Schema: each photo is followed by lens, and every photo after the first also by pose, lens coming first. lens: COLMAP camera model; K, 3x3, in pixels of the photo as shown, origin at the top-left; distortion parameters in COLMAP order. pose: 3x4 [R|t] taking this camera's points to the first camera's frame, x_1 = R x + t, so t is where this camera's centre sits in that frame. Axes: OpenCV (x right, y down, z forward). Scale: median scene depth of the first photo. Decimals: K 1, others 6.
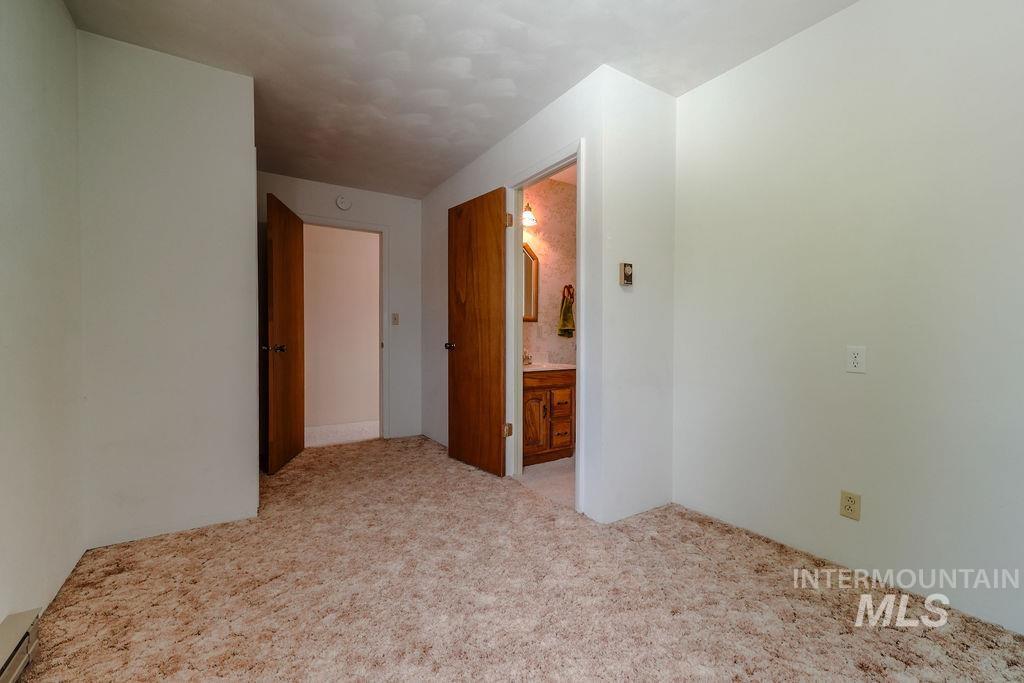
lens RADIAL K [[435.7, 0, 512.0], [0, 435.7, 341.5], [0, 0, 1]] dist [0.011664, -0.000047]
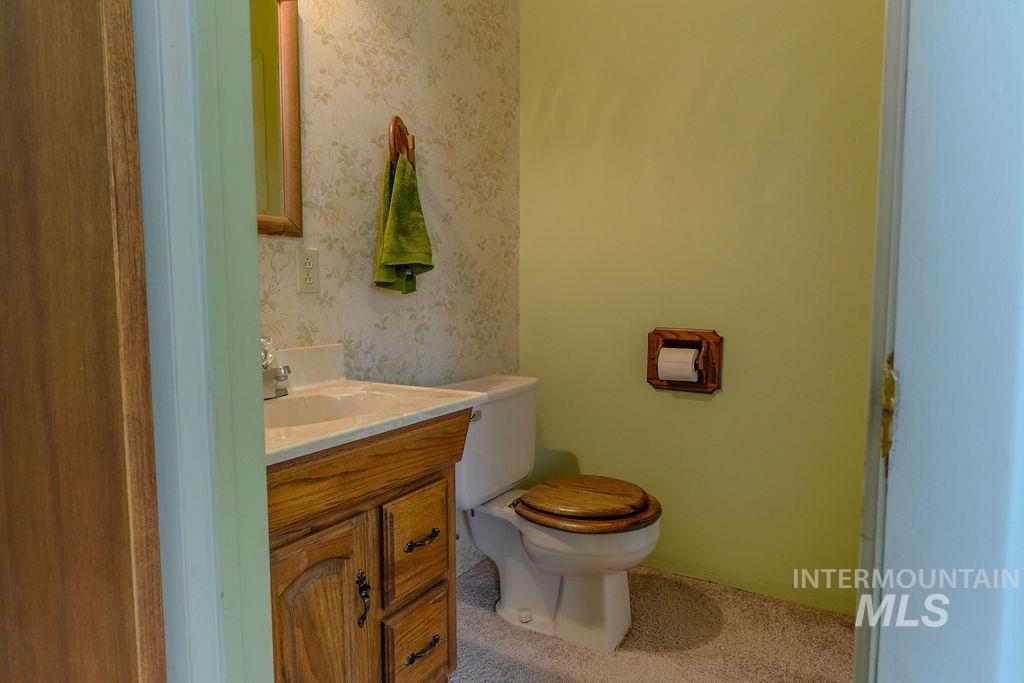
lens RADIAL K [[622.7, 0, 512.0], [0, 622.7, 341.5], [0, 0, 1]] dist [-0.001130, 0.000093]
pose [[0.900862, -0.037444, 0.432488, 0.005102], [0.006311, 0.997297, 0.073199, -0.007200], [-0.434060, -0.063213, 0.898663, 0.617748]]
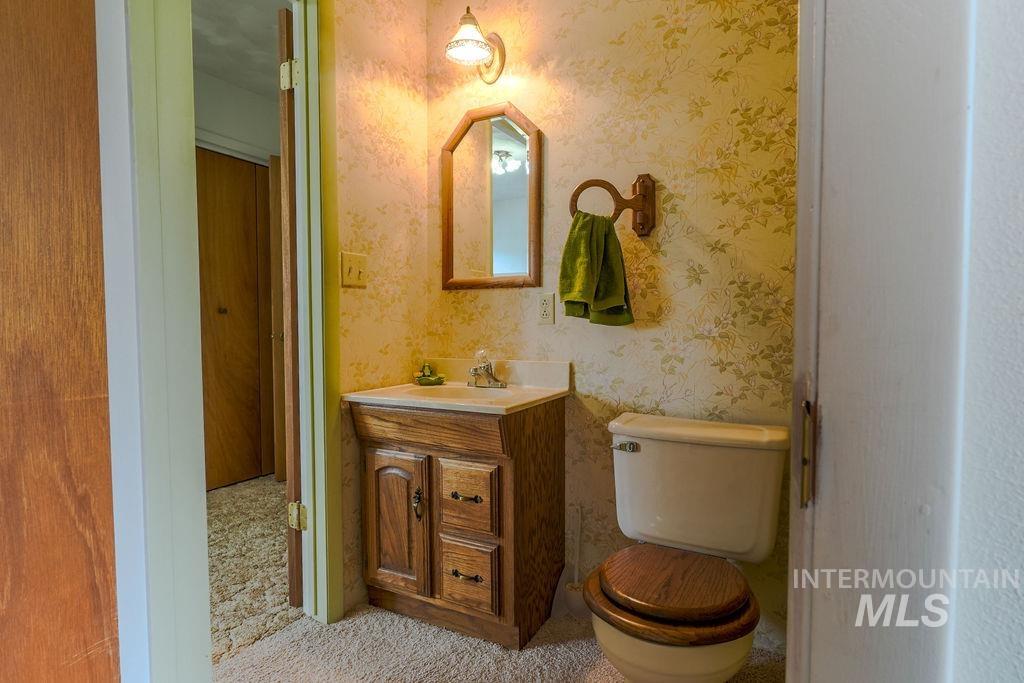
lens RADIAL K [[539.1, 0, 512.0], [0, 539.1, 341.5], [0, 0, 1]] dist [-0.001129, 0.000145]
pose [[0.474757, 0.034029, -0.879459, 0.525986], [-0.005790, 0.999351, 0.035543, -0.011667], [0.880098, -0.011782, 0.474646, 0.783478]]
